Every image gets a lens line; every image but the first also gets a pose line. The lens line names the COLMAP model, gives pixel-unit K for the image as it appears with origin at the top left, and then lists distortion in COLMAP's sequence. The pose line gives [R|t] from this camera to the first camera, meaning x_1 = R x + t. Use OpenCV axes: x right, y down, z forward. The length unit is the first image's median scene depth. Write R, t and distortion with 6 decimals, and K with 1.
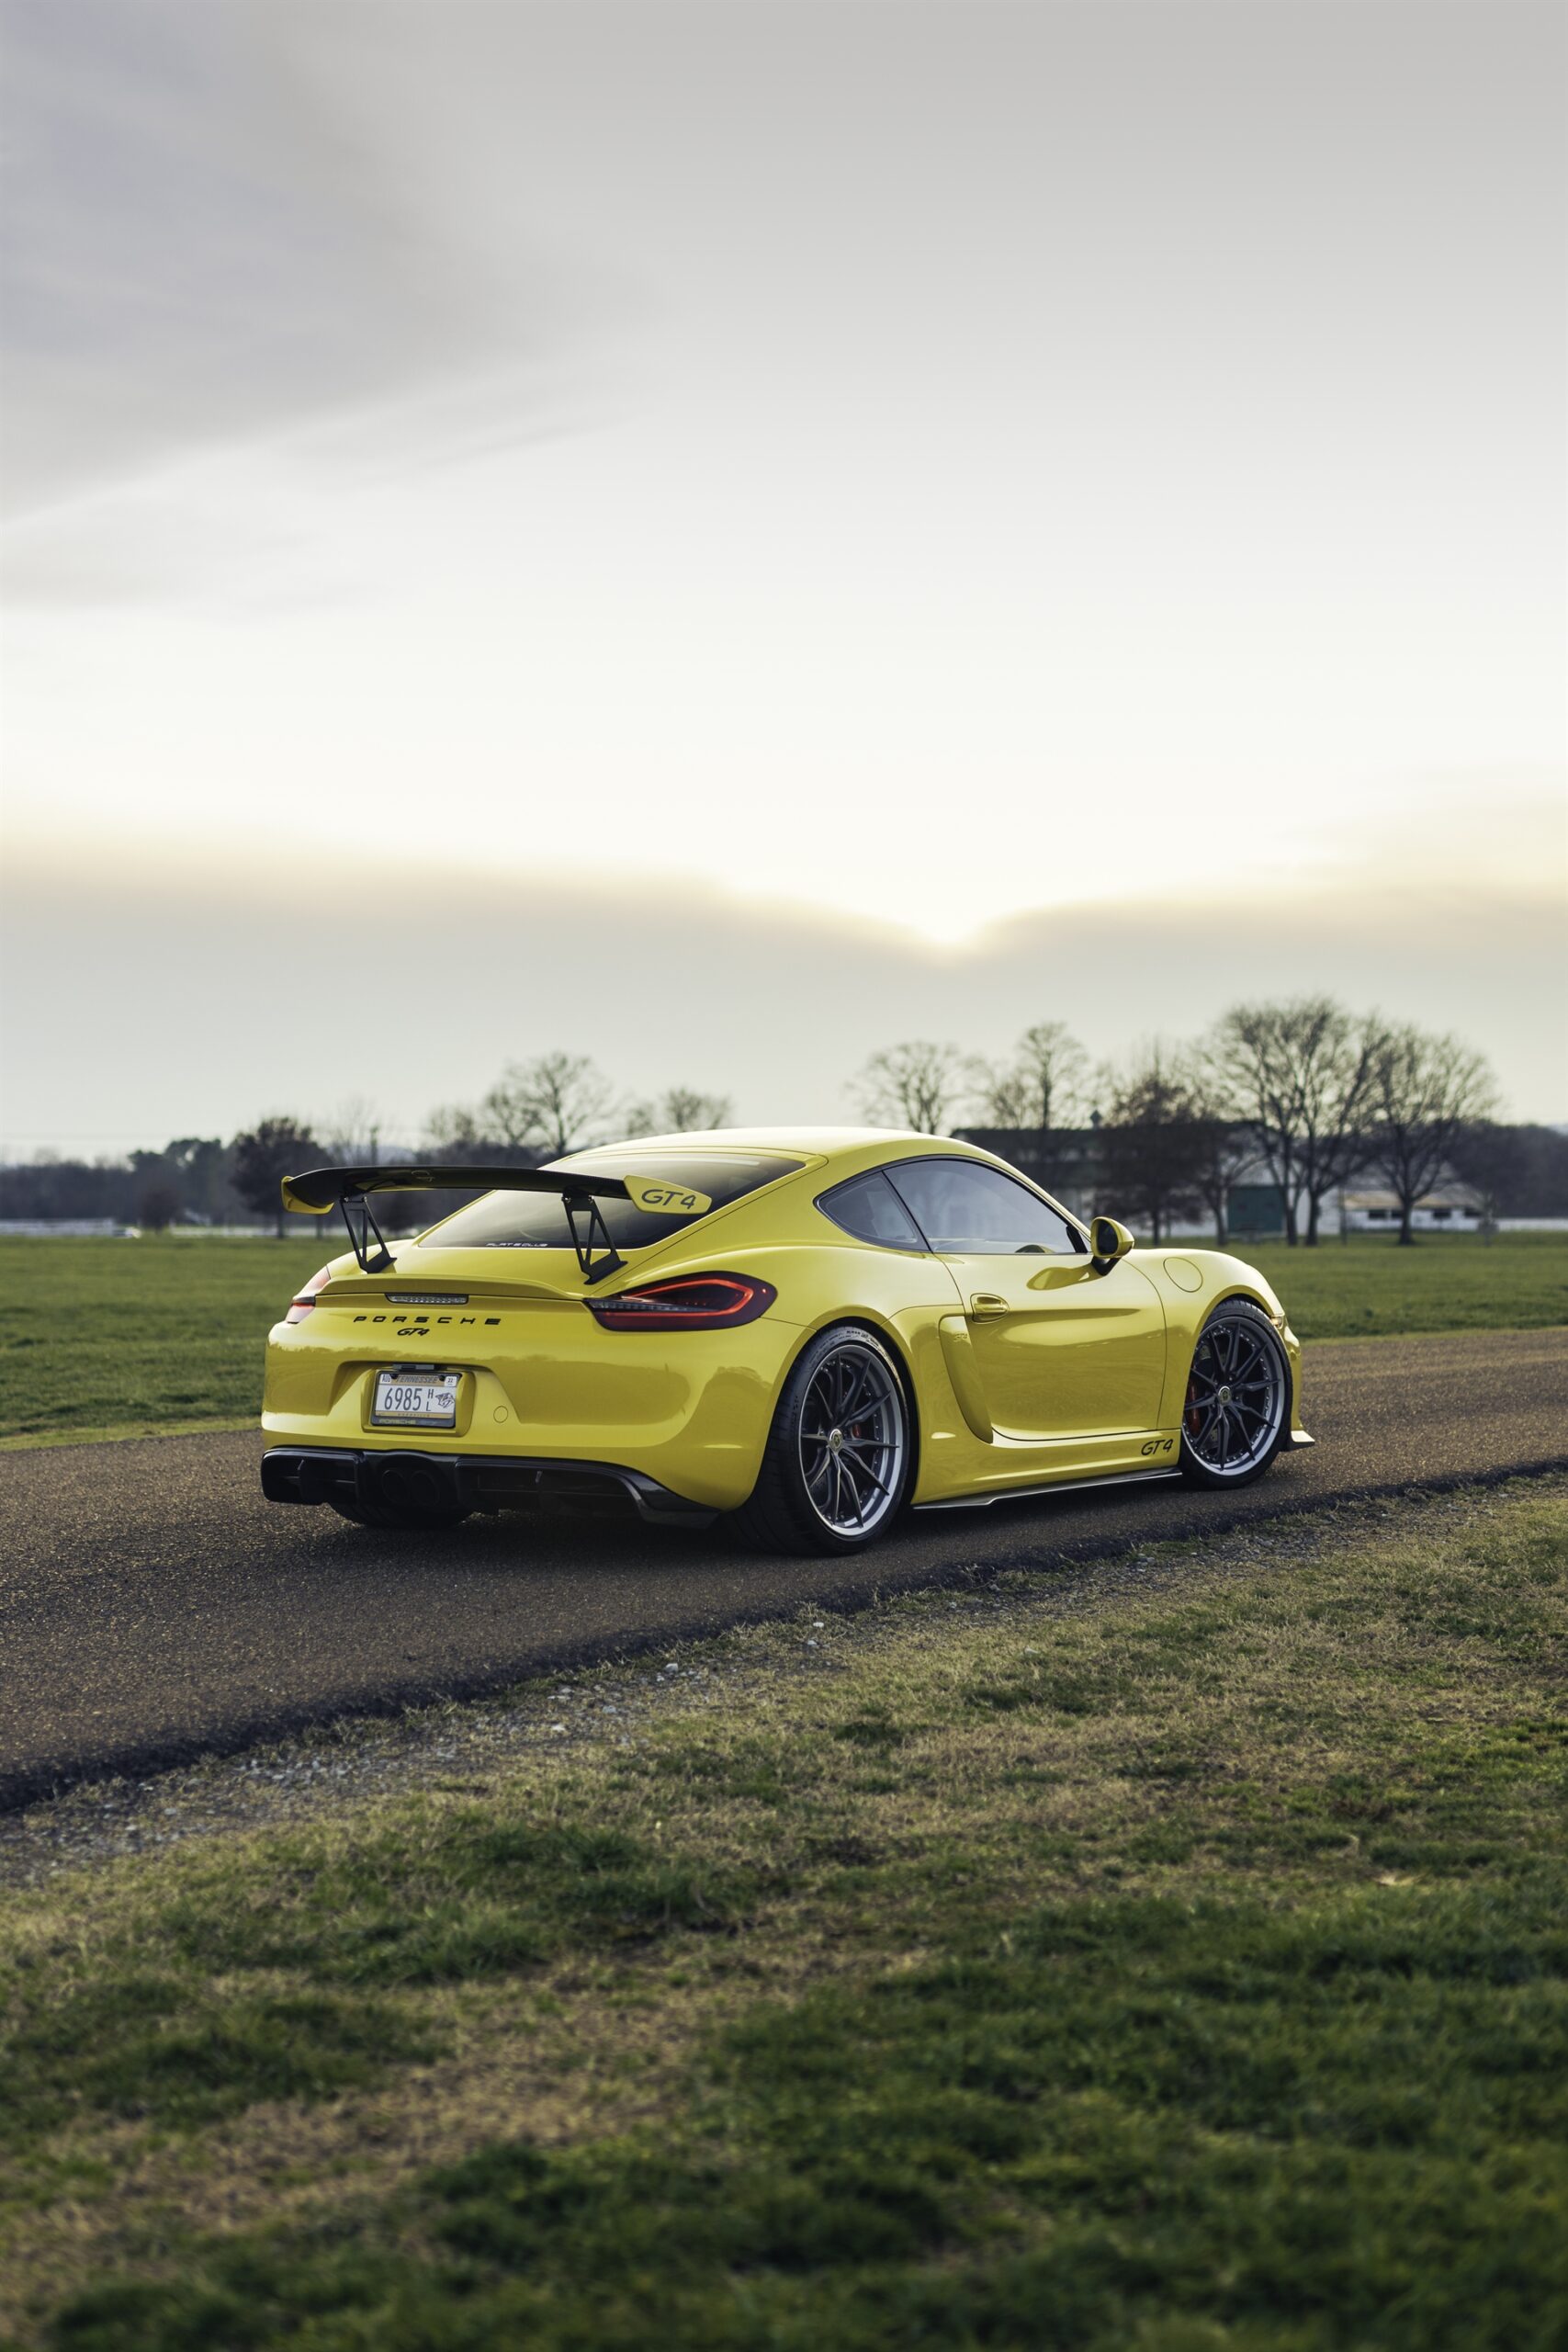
lens RADIAL K [[3438.0, 0, 800.7], [0, 3438.0, 1143.4], [0, 0, 1]] dist [0.140661, -0.348803]
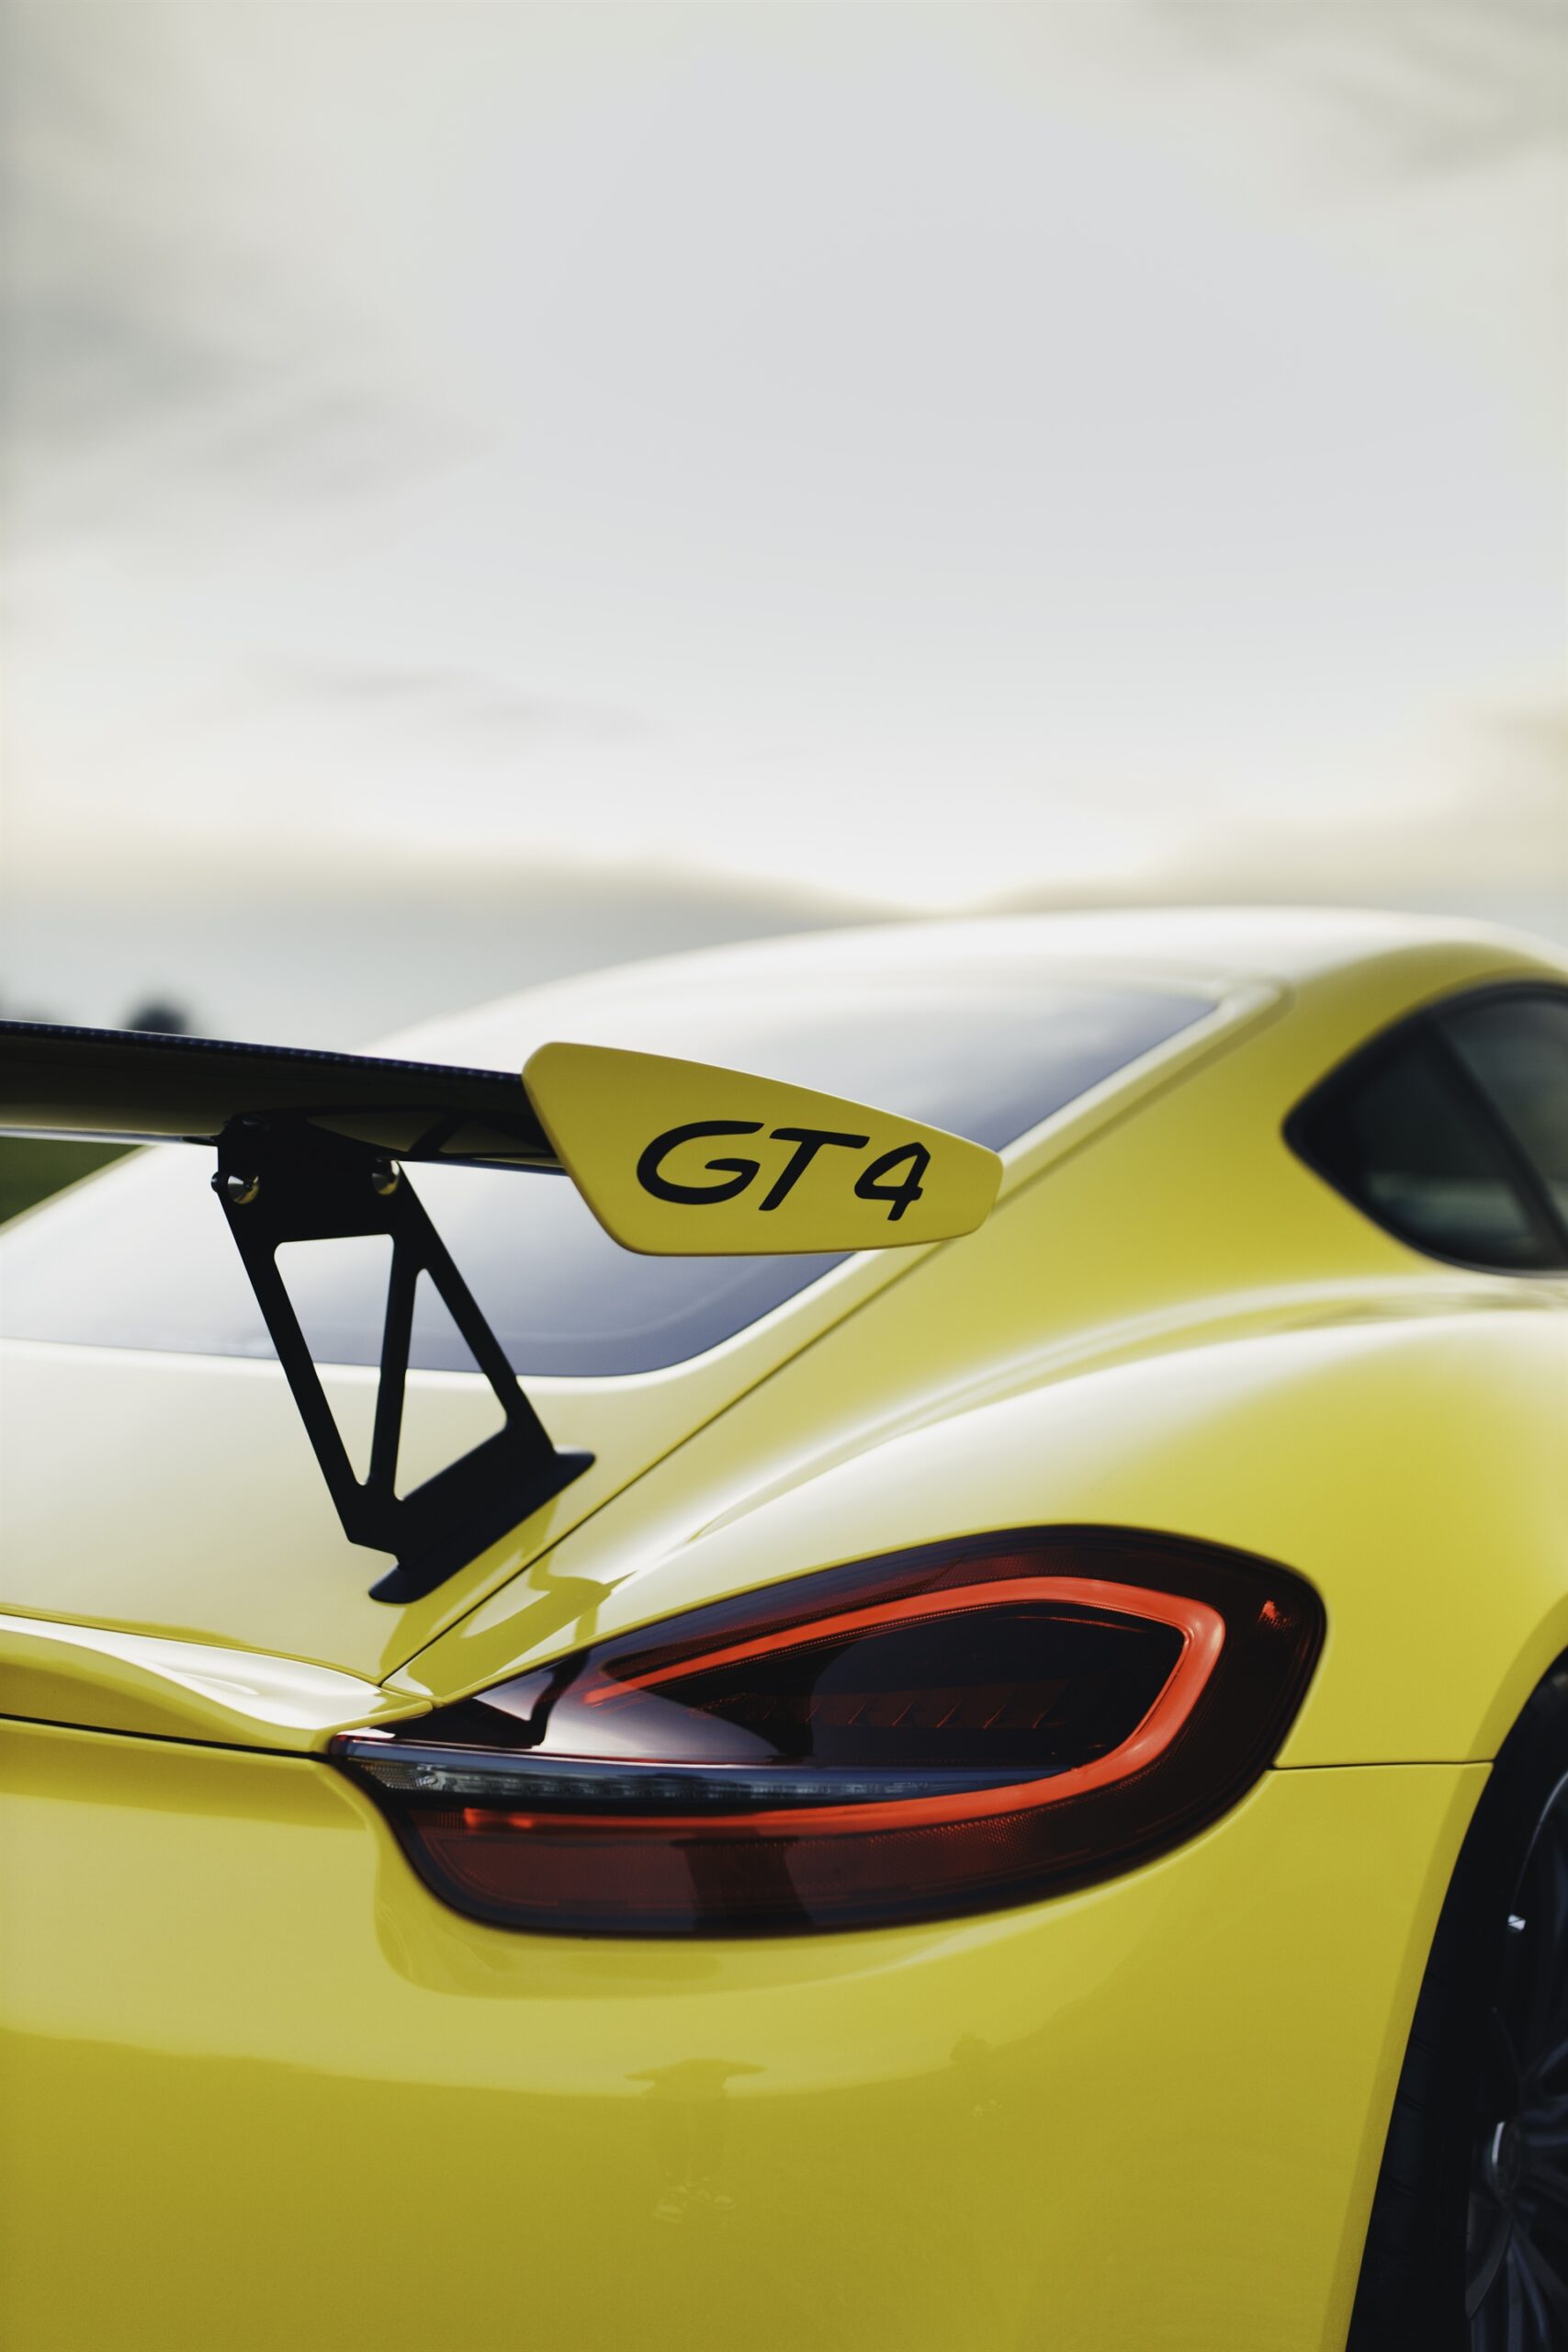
lens RADIAL K [[2197.4, 0, 828.3], [0, 2197.4, 1171.4], [0, 0, 1]] dist [-0.007243, 0.006940]
pose [[0.999495, -0.026891, 0.016954, -0.037869], [0.025769, 0.997665, 0.063255, 0.008825], [-0.018615, -0.062786, 0.997853, 0.873358]]
